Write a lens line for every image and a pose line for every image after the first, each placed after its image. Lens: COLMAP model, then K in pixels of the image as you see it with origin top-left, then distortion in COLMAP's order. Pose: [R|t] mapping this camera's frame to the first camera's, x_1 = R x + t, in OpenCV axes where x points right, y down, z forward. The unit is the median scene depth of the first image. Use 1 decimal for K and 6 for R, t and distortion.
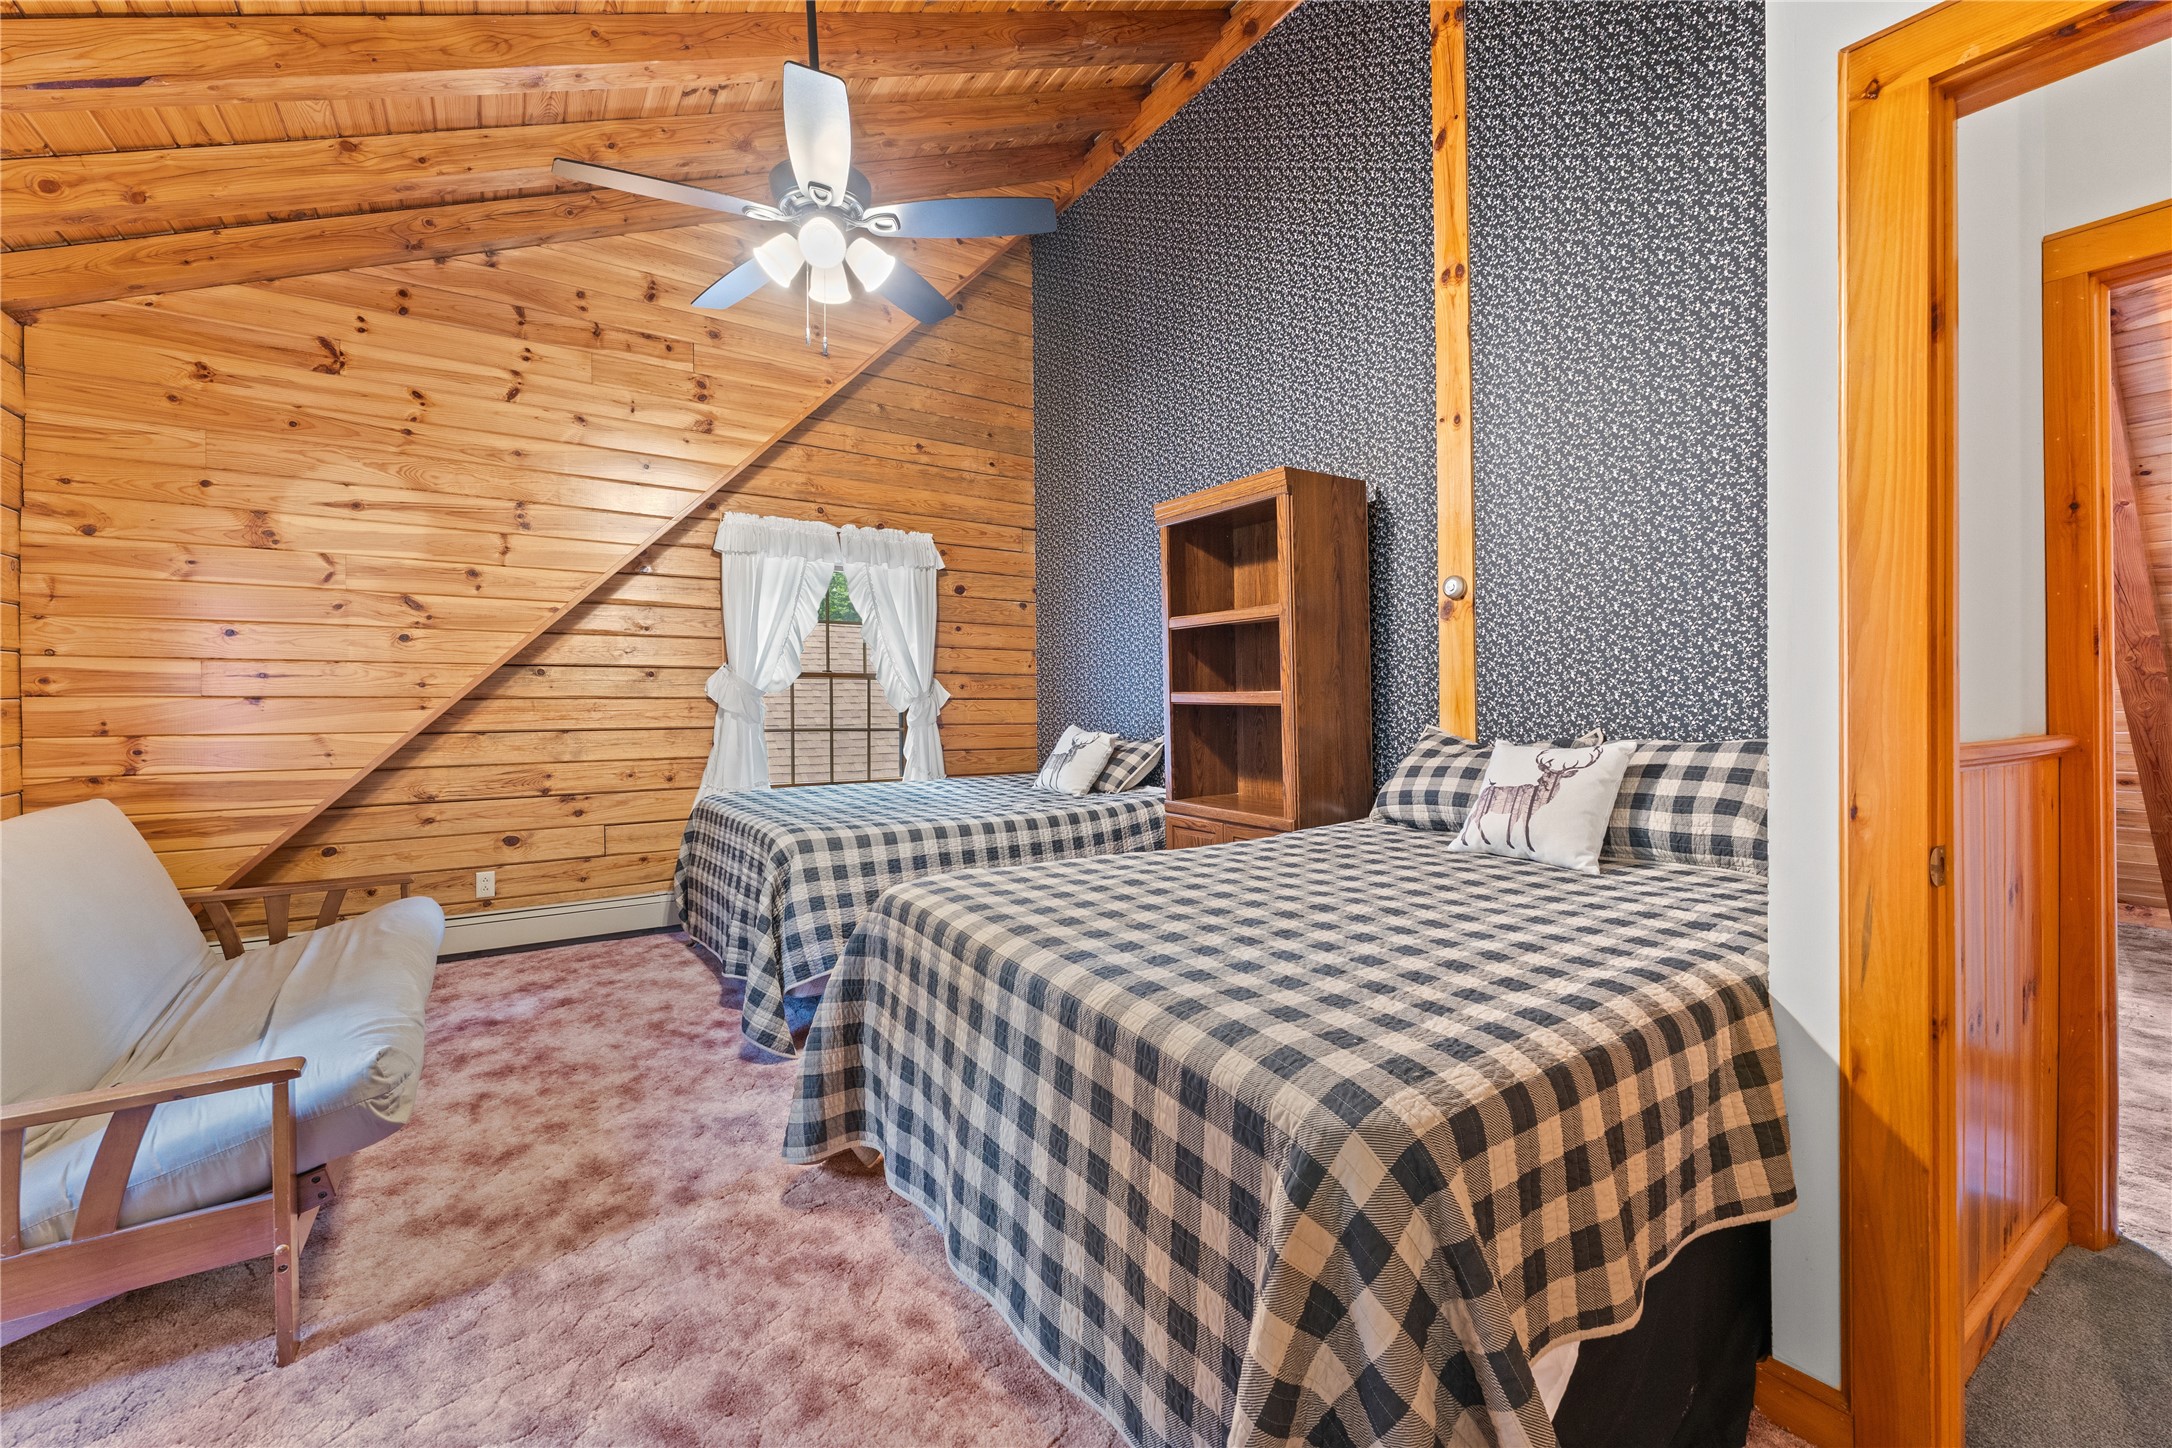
lens RADIAL K [[885.8, 0, 1092.2], [0, 885.8, 706.0], [0, 0, 1]] dist [-0.000808, 0.000539]
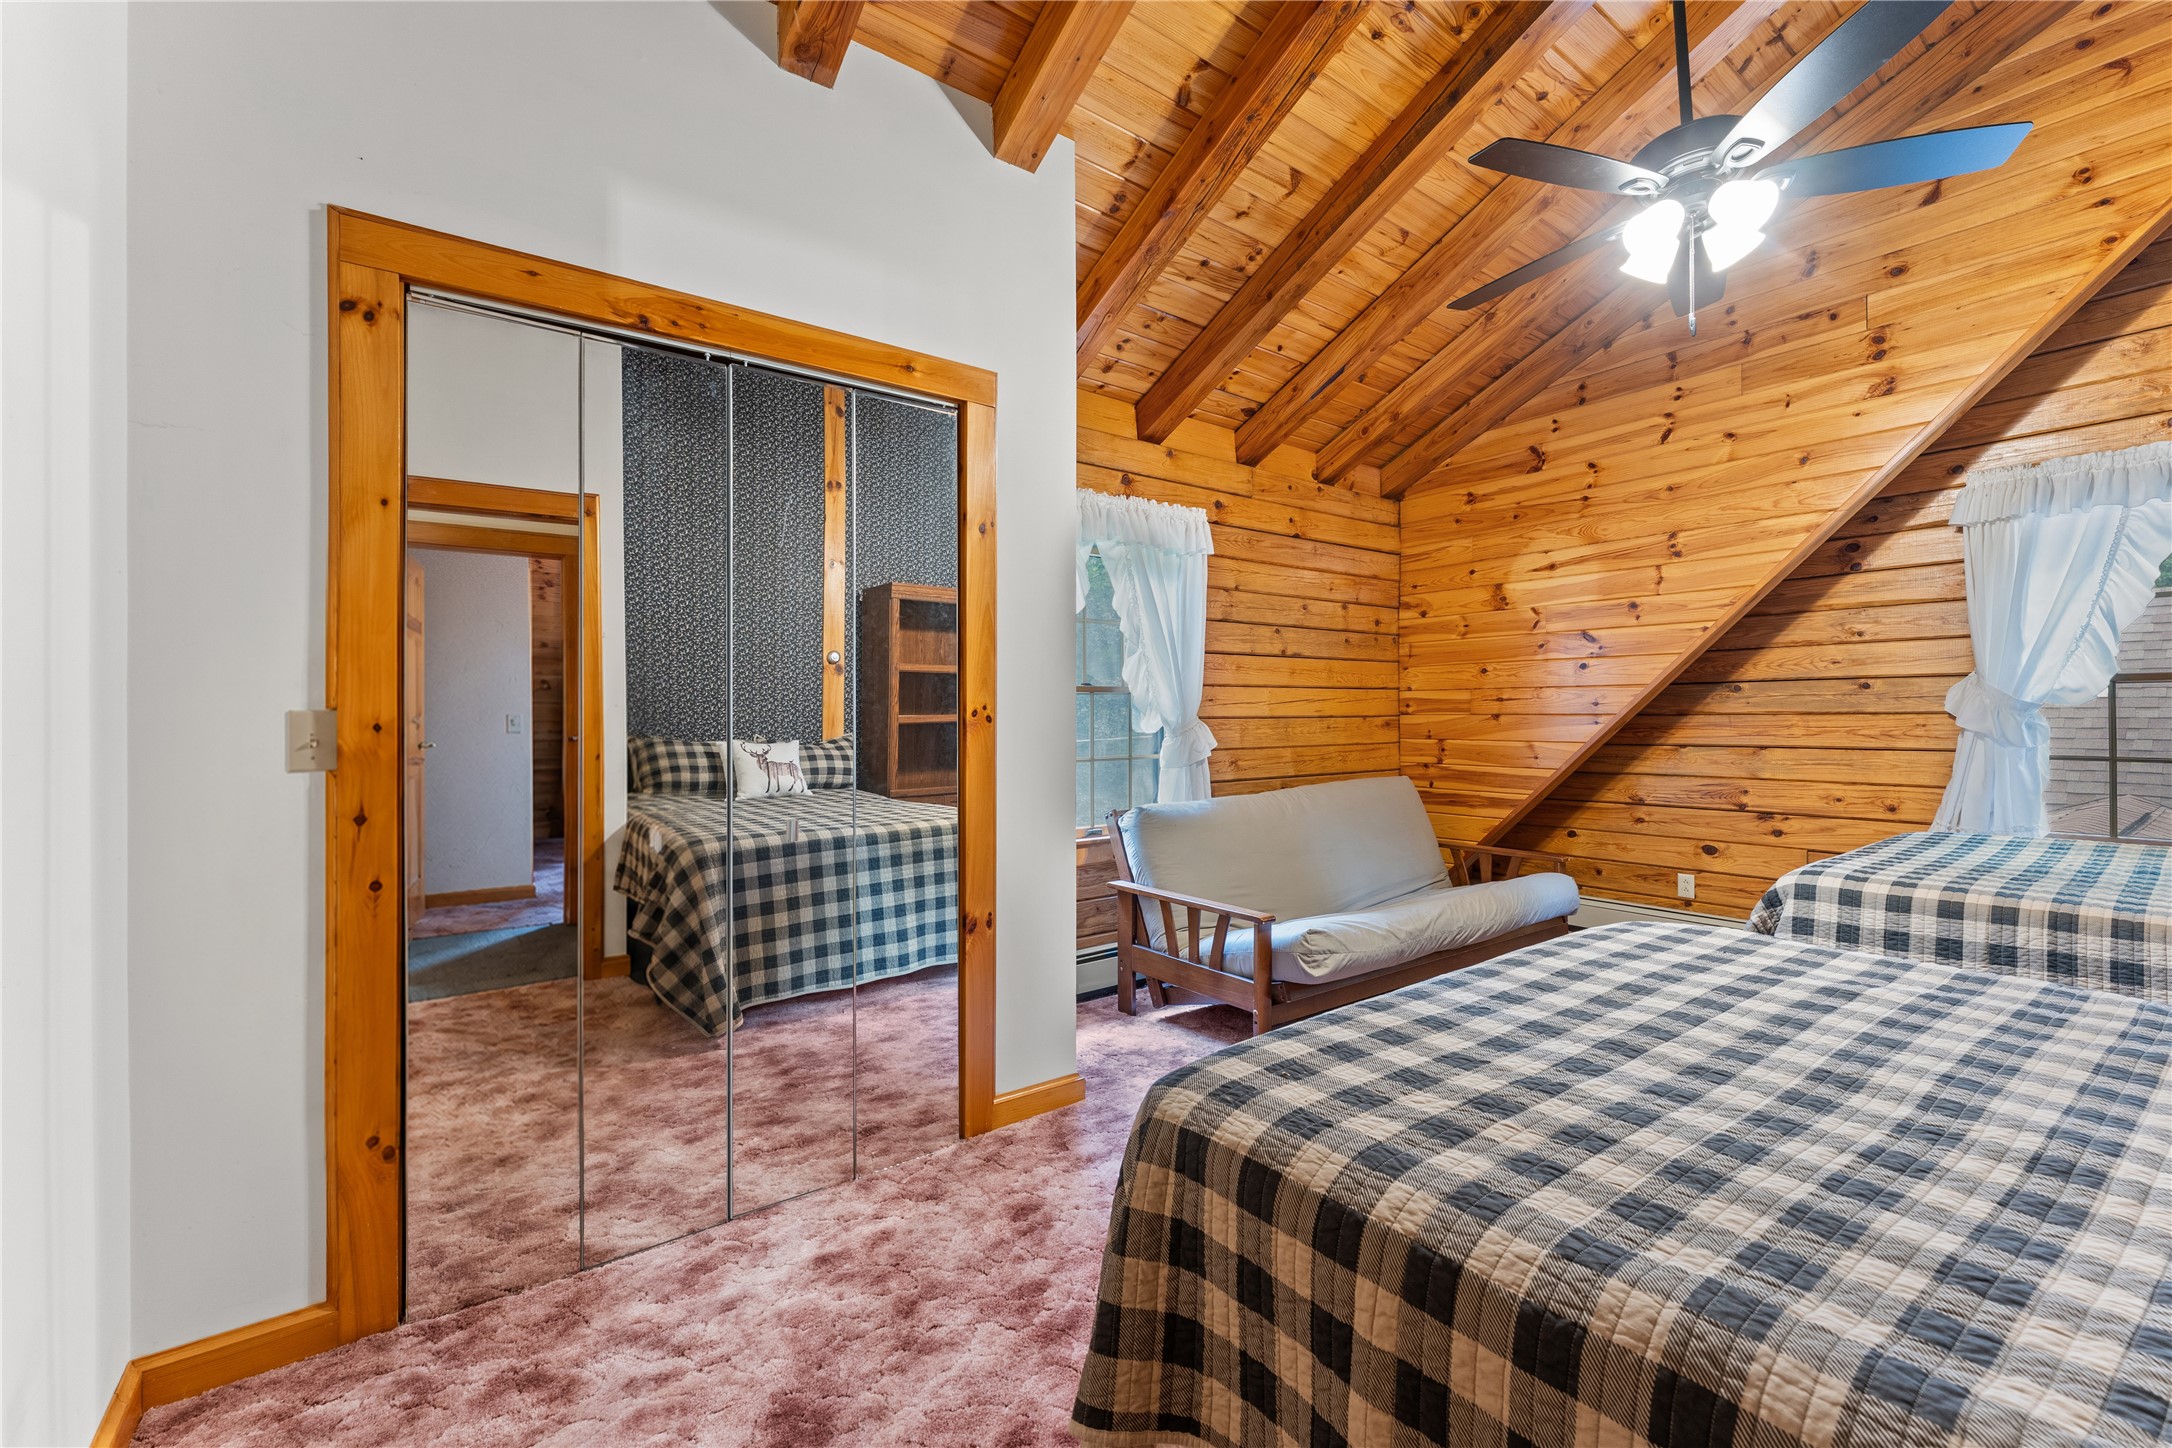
lens RADIAL K [[885.8, 0, 1091.5], [0, 885.8, 724.1], [0, 0, 1]] dist [-0.000808, 0.000539]
pose [[0.055008, 0.008452, -0.998450, 0.399967], [-0.003780, 0.999959, 0.008256, -0.003466], [0.998479, 0.003320, 0.055037, 0.236641]]
